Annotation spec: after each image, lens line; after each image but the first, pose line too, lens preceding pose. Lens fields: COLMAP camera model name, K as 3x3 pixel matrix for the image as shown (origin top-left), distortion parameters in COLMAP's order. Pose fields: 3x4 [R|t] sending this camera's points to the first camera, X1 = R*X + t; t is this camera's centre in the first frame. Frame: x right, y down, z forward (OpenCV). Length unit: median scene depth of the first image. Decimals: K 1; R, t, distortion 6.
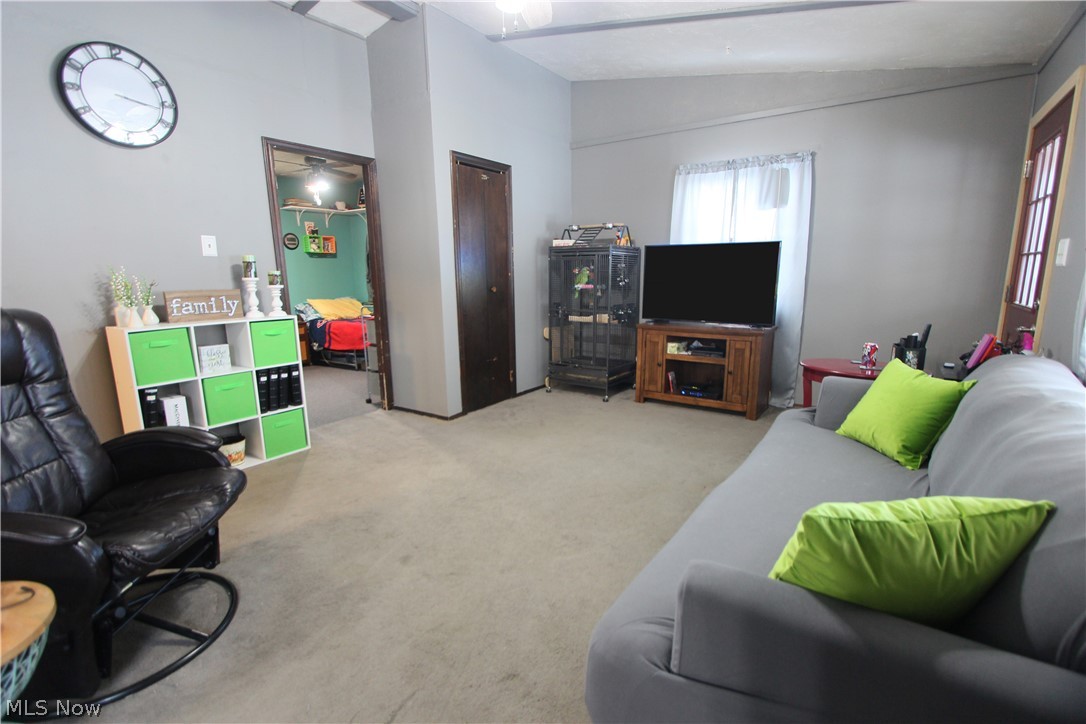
lens RADIAL K [[497.4, 0, 548.0], [0, 497.4, 368.4], [0, 0, 1]] dist [-0.017293, 0.001183]
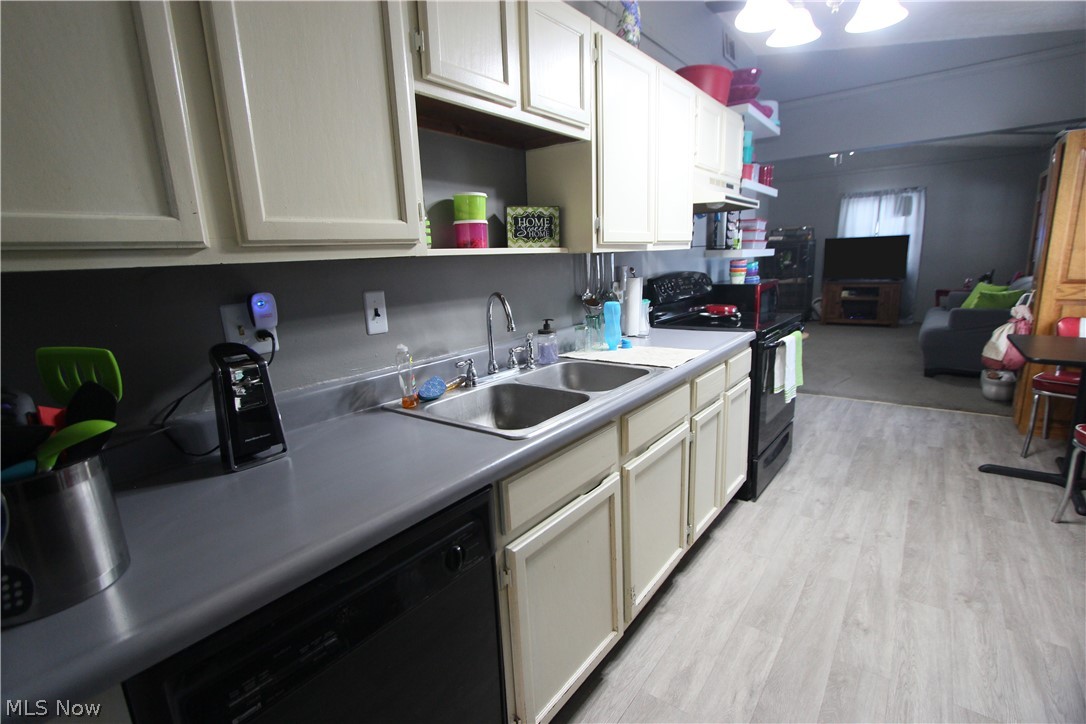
lens RADIAL K [[497.4, 0, 548.0], [0, 497.4, 368.4], [0, 0, 1]] dist [-0.017293, 0.001183]
pose [[0.998254, -0.024293, -0.053835, -1.040318], [0.025488, 0.999441, 0.021623, 0.230525], [0.053279, -0.022958, 0.998316, -1.237295]]
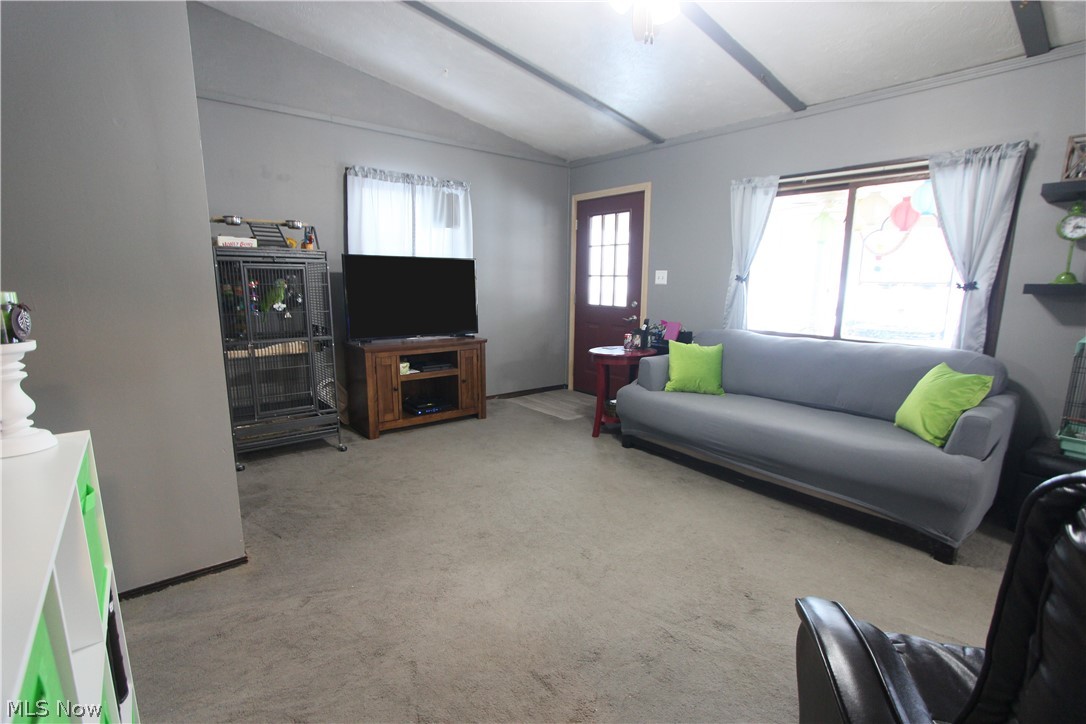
lens RADIAL K [[497.4, 0, 548.0], [0, 497.4, 368.4], [0, 0, 1]] dist [-0.017293, 0.001183]
pose [[0.284297, -0.159003, 0.945459, -0.737677], [0.172258, 0.978575, 0.112775, -0.134306], [-0.943134, 0.130801, 0.305596, 0.635659]]
